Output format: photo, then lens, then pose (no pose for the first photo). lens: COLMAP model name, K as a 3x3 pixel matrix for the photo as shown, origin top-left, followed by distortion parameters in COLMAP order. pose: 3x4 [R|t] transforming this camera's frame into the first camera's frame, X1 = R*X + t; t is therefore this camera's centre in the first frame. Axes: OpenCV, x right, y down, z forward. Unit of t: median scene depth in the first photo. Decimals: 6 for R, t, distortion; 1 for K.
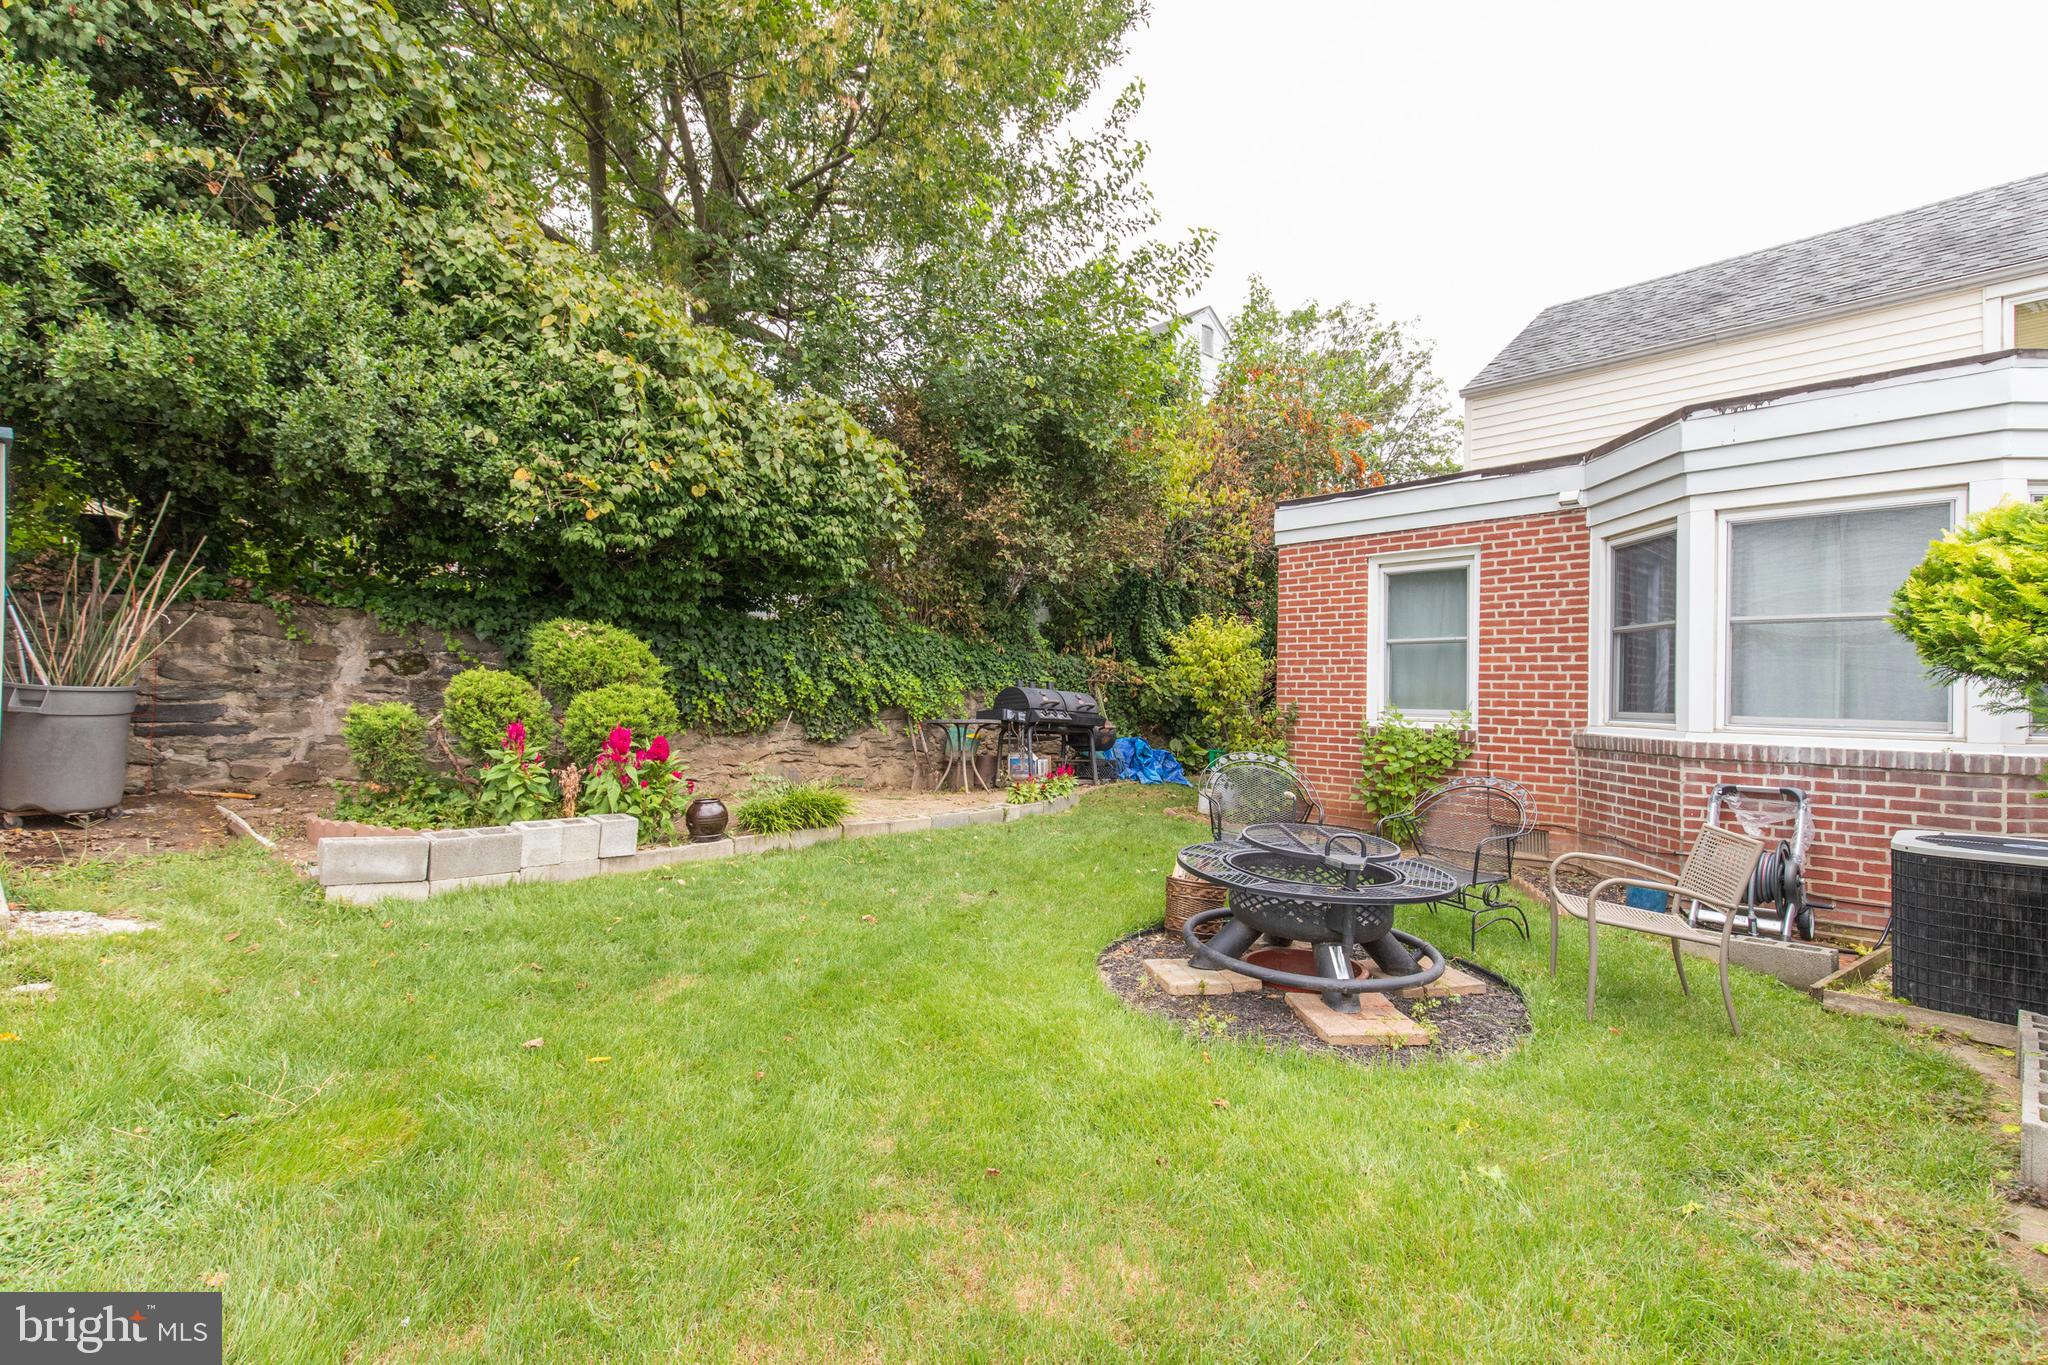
lens RADIAL K [[937.1, 0, 1043.7], [0, 937.1, 679.6], [0, 0, 1]] dist [0.004630, -0.000723]
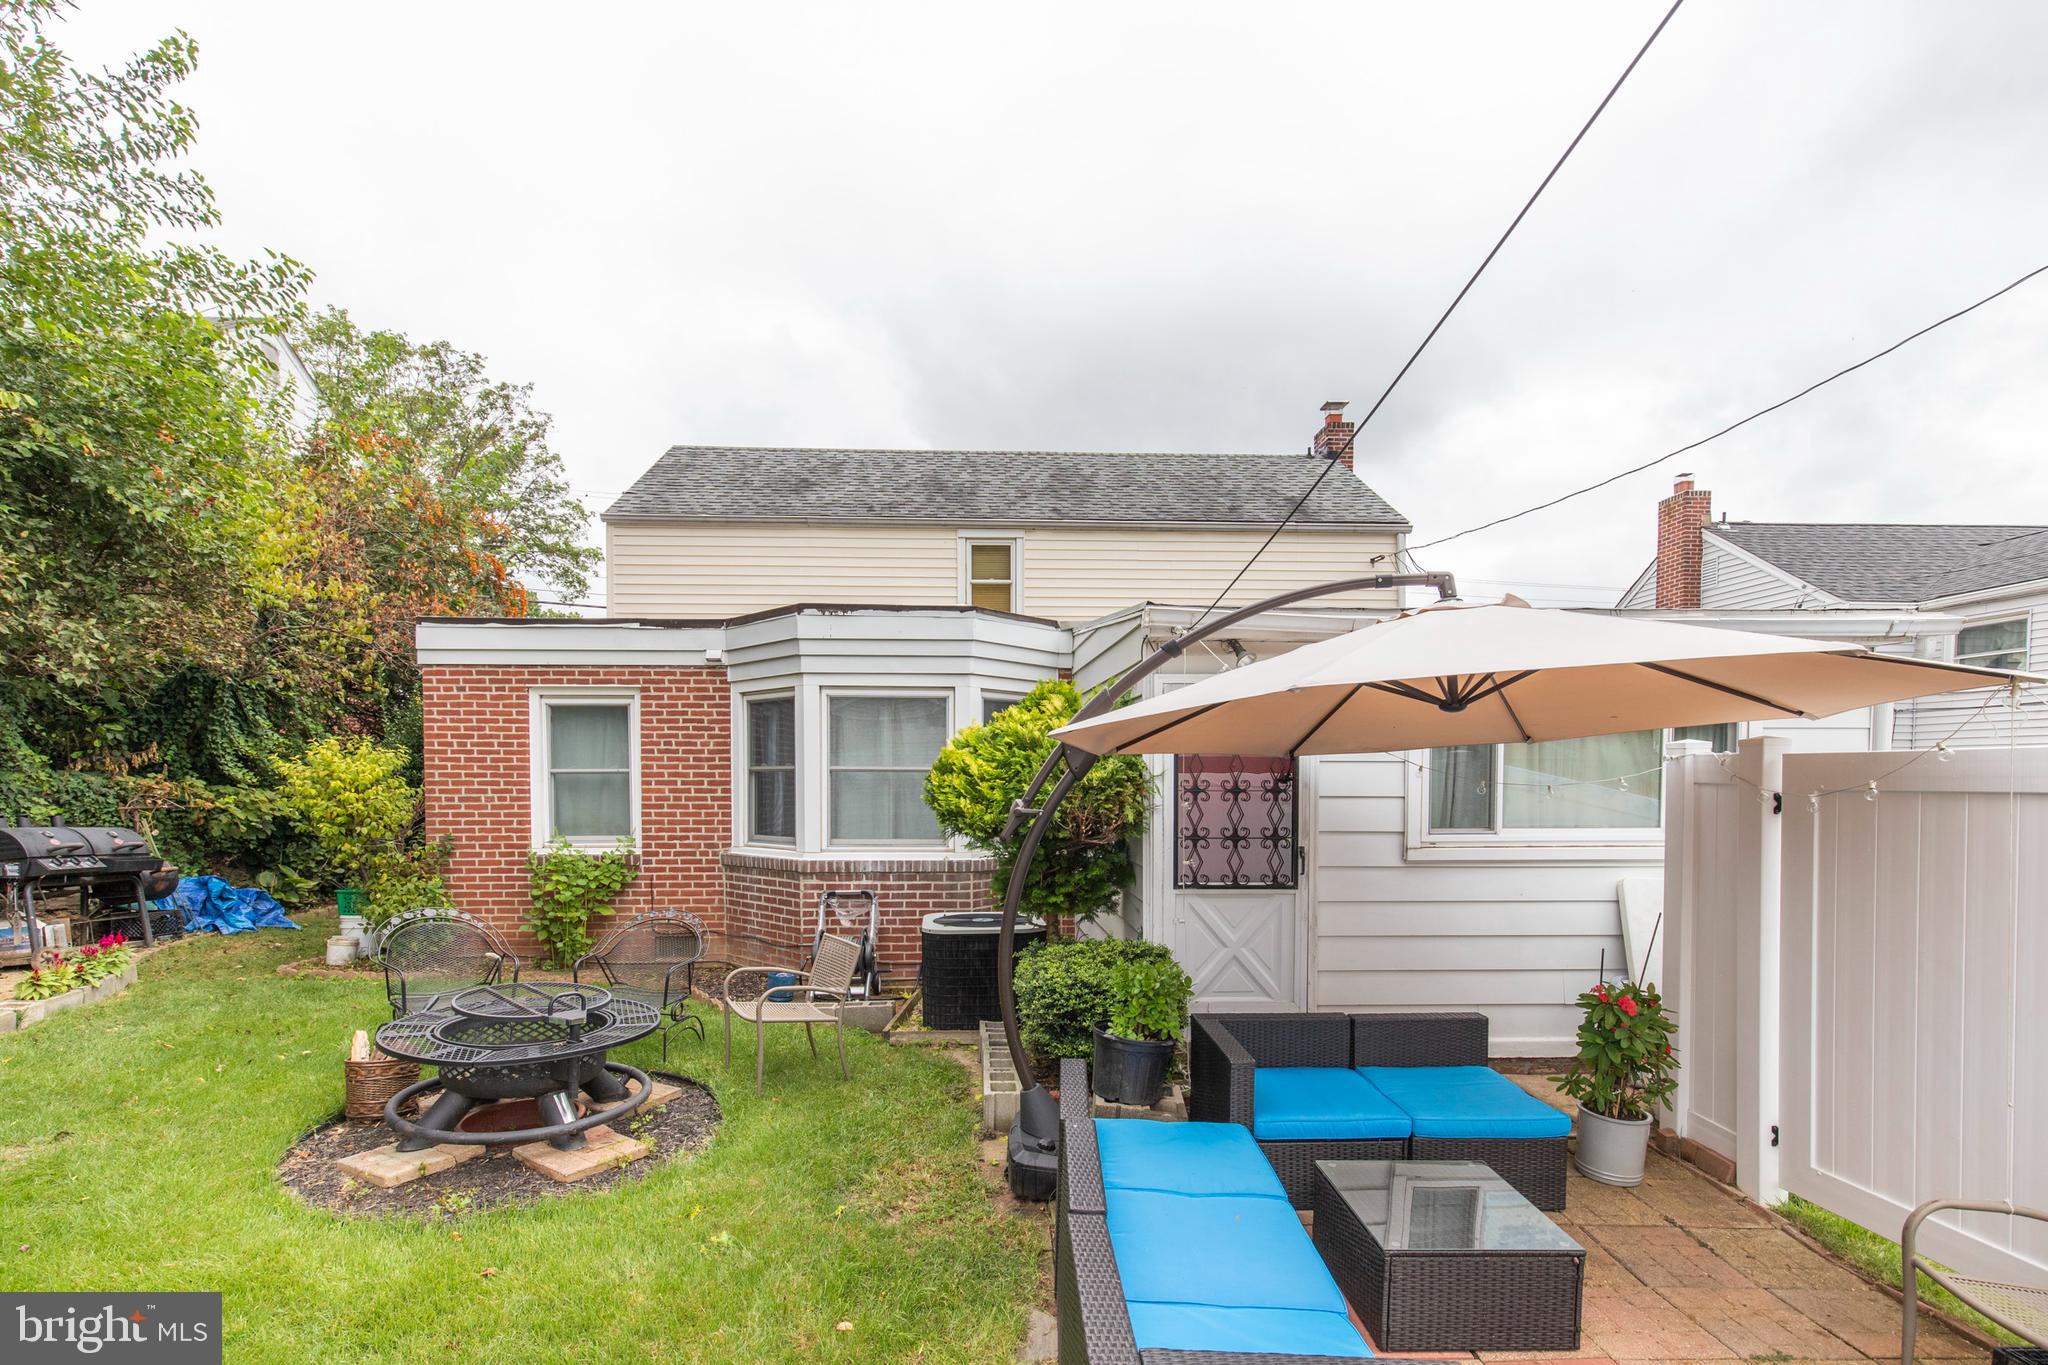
lens RADIAL K [[949.9, 0, 1027.1], [0, 949.9, 801.1], [0, 0, 1]] dist [0.004047, -0.000083]
pose [[0.649844, -0.040162, 0.759006, -0.100313], [0.001715, 0.998678, 0.051375, -0.070140], [-0.760066, -0.032084, 0.649053, -0.084703]]
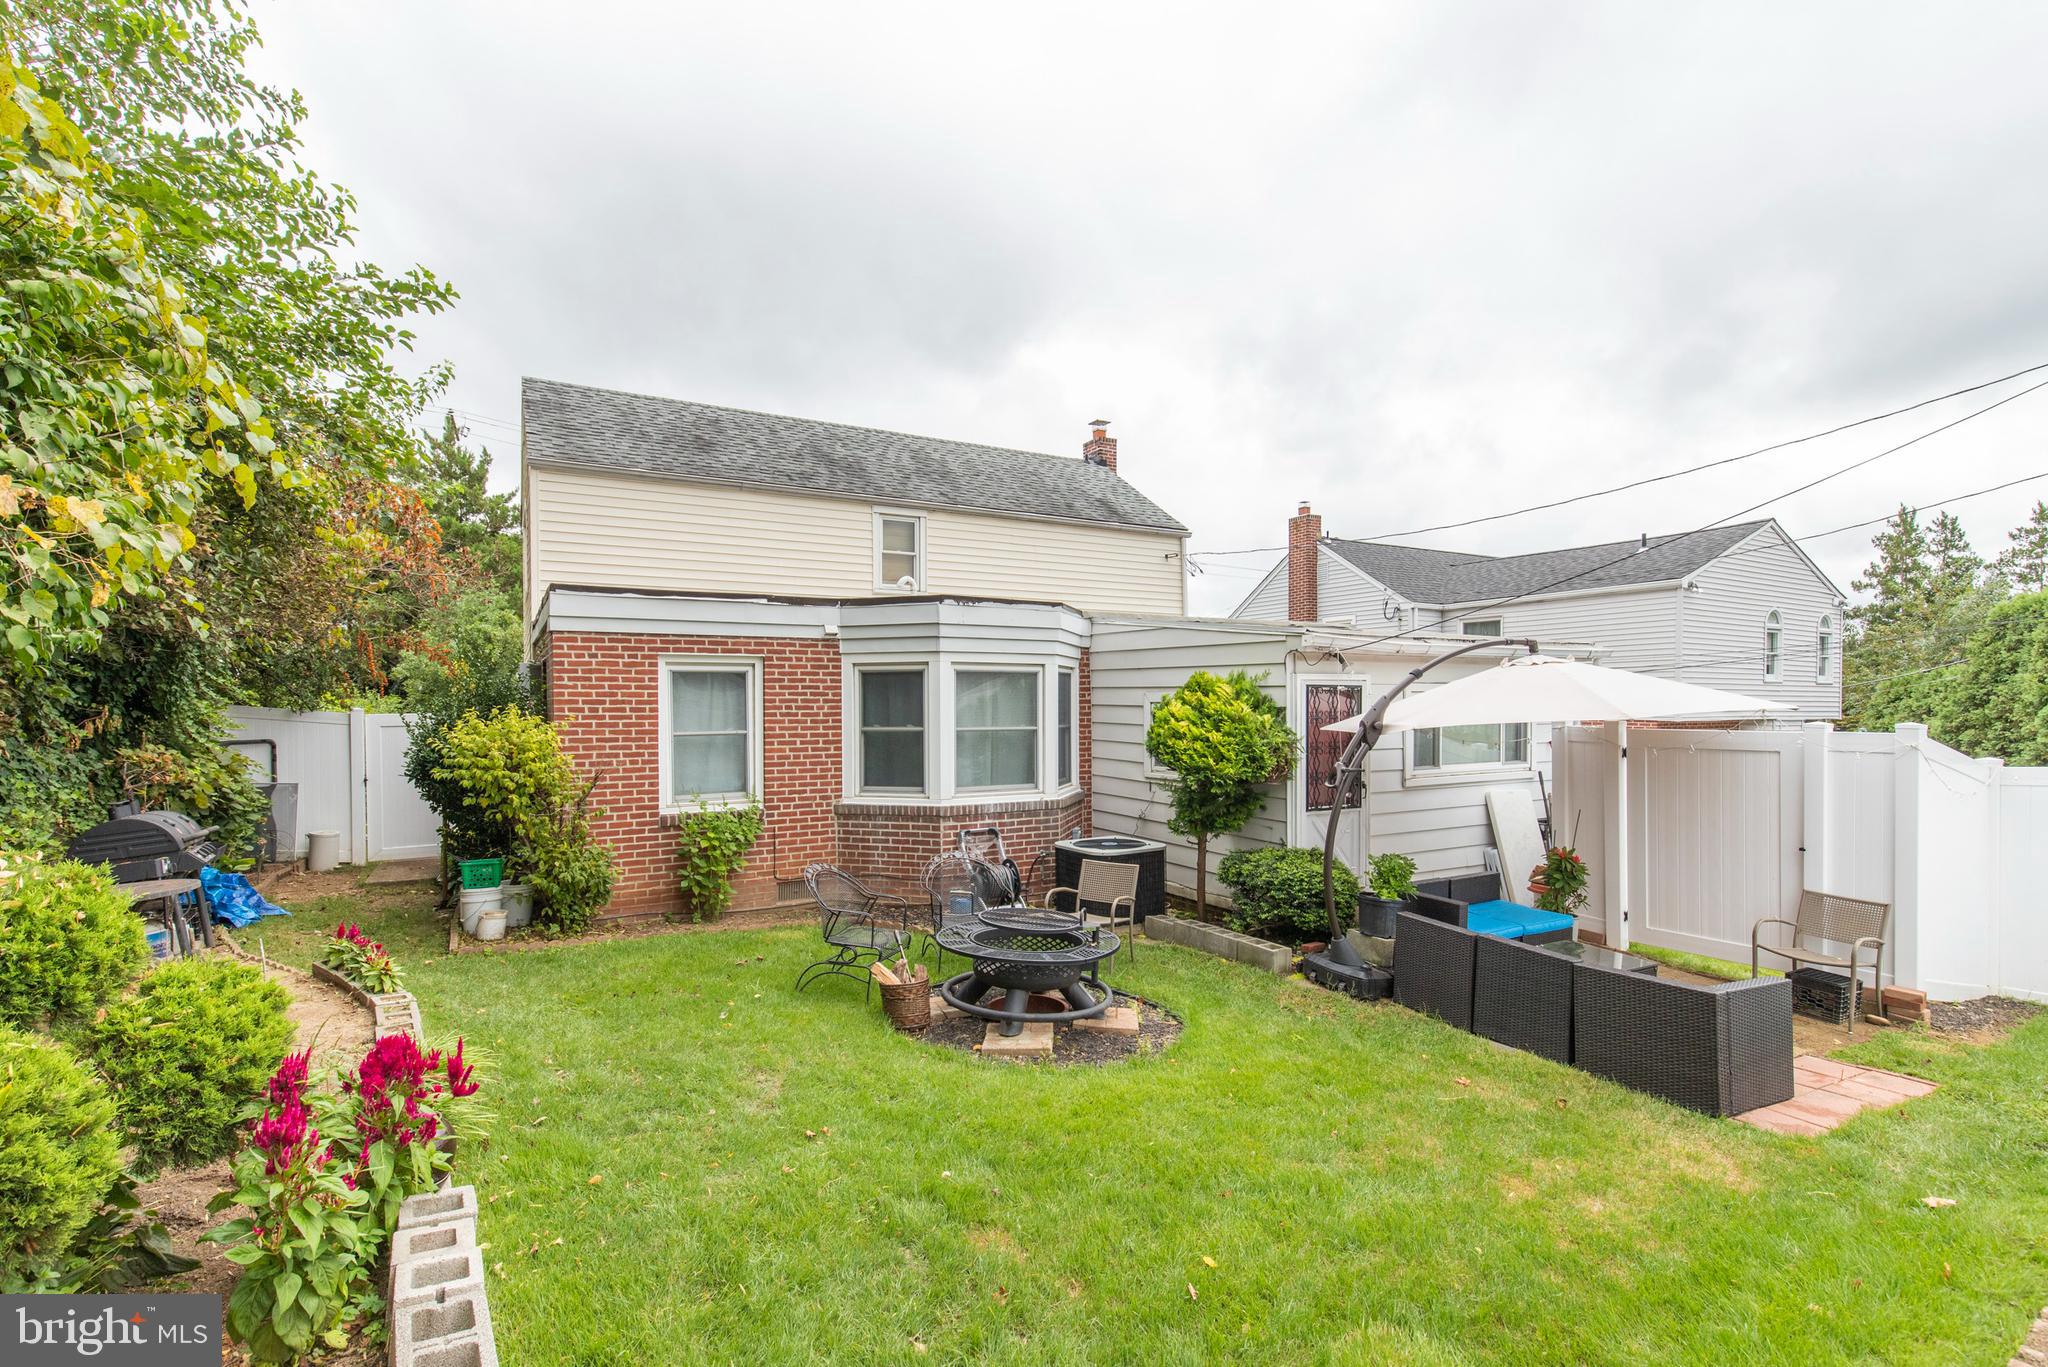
lens RADIAL K [[987.5, 0, 972.3], [0, 987.5, 693.2], [0, 0, 1]] dist [0.002478, -0.000249]
pose [[0.228773, -0.019110, 0.973292, -0.766810], [-0.008464, 0.999730, 0.021618, -0.133585], [-0.973443, -0.013183, 0.228550, 0.468550]]
